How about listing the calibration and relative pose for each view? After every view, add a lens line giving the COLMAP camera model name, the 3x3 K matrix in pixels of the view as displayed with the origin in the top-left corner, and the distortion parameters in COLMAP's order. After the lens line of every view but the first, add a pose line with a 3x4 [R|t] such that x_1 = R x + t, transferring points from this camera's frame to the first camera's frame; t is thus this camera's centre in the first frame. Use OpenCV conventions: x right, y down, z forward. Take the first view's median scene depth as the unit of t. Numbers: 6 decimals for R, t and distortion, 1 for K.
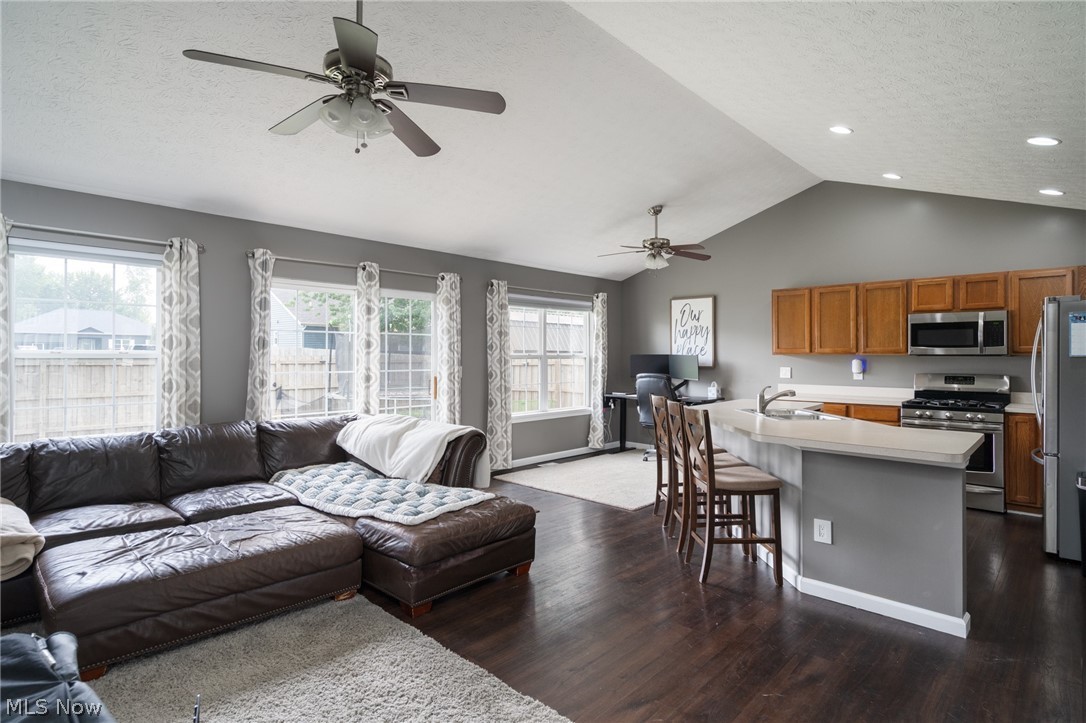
lens RADIAL K [[574.4, 0, 538.0], [0, 574.4, 352.3], [0, 0, 1]] dist [-0.004734, 0.005699]
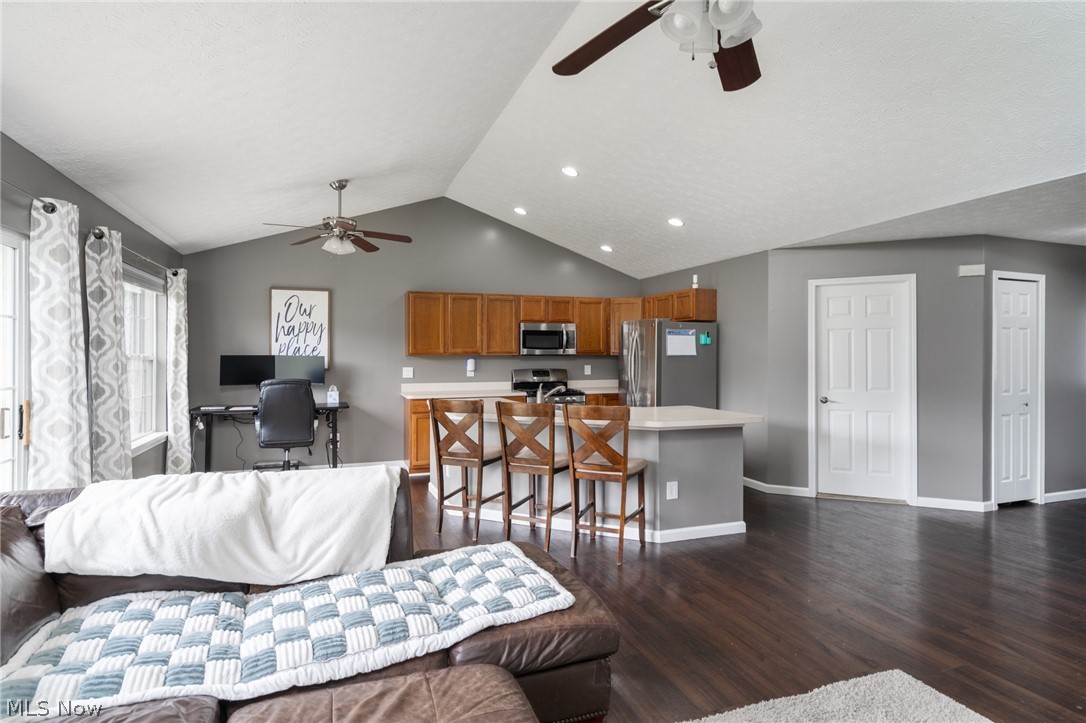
lens RADIAL K [[574.4, 0, 551.8], [0, 574.4, 349.3], [0, 0, 1]] dist [-0.004734, 0.005699]
pose [[0.430694, 0.006348, 0.902476, -0.457359], [-0.001845, 0.999979, -0.006153, -0.000306], [-0.902496, 0.000985, 0.430697, 0.389993]]
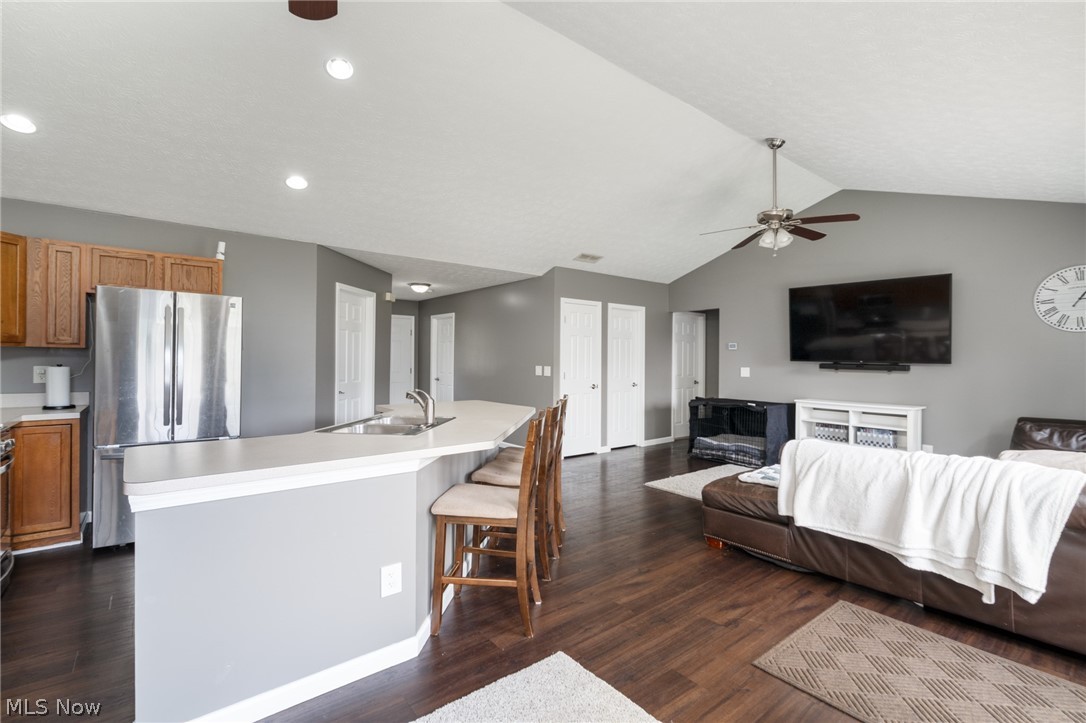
lens RADIAL K [[491.5, 0, 551.7], [0, 491.5, 357.3], [0, 0, 1]] dist [-0.002294, 0.000670]
pose [[-0.991417, -0.011156, 0.130258, 0.107048], [-0.012055, 0.999909, -0.006119, 0.013142], [-0.130178, -0.007637, -0.991461, 1.263877]]
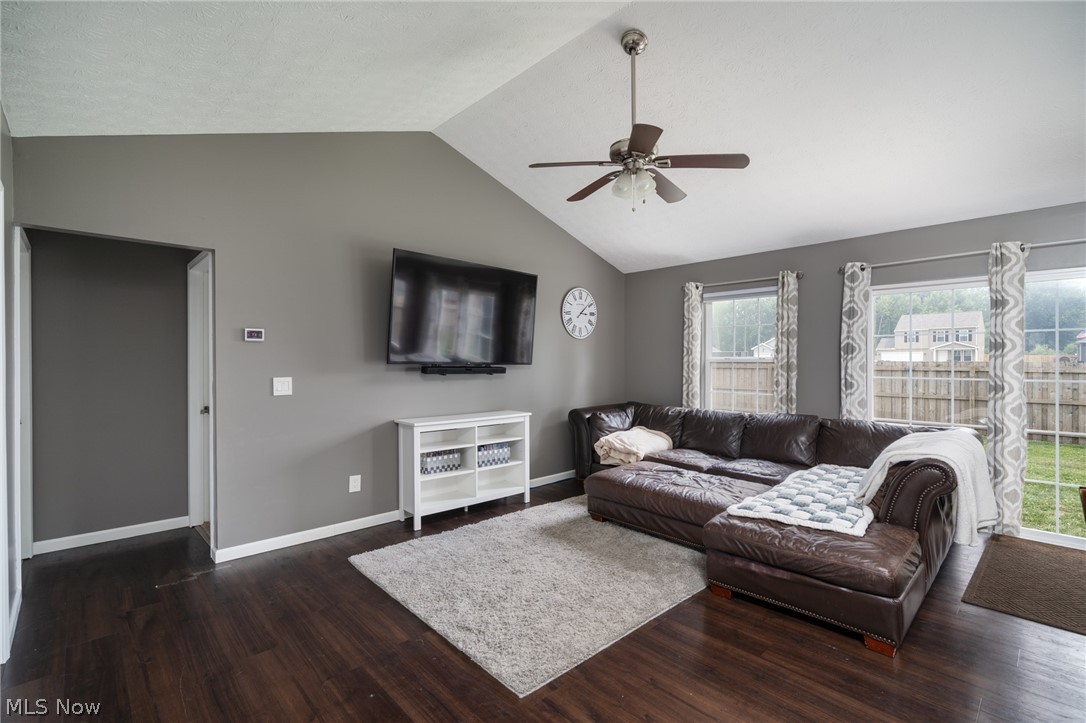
lens RADIAL K [[491.5, 0, 544.8], [0, 491.5, 362.5], [0, 0, 1]] dist [-0.002294, 0.000670]
pose [[-0.053002, -0.000970, -0.998594, 0.393108], [0.002789, 0.999995, -0.001119, 0.007876], [0.998591, -0.002845, -0.052999, 0.378087]]
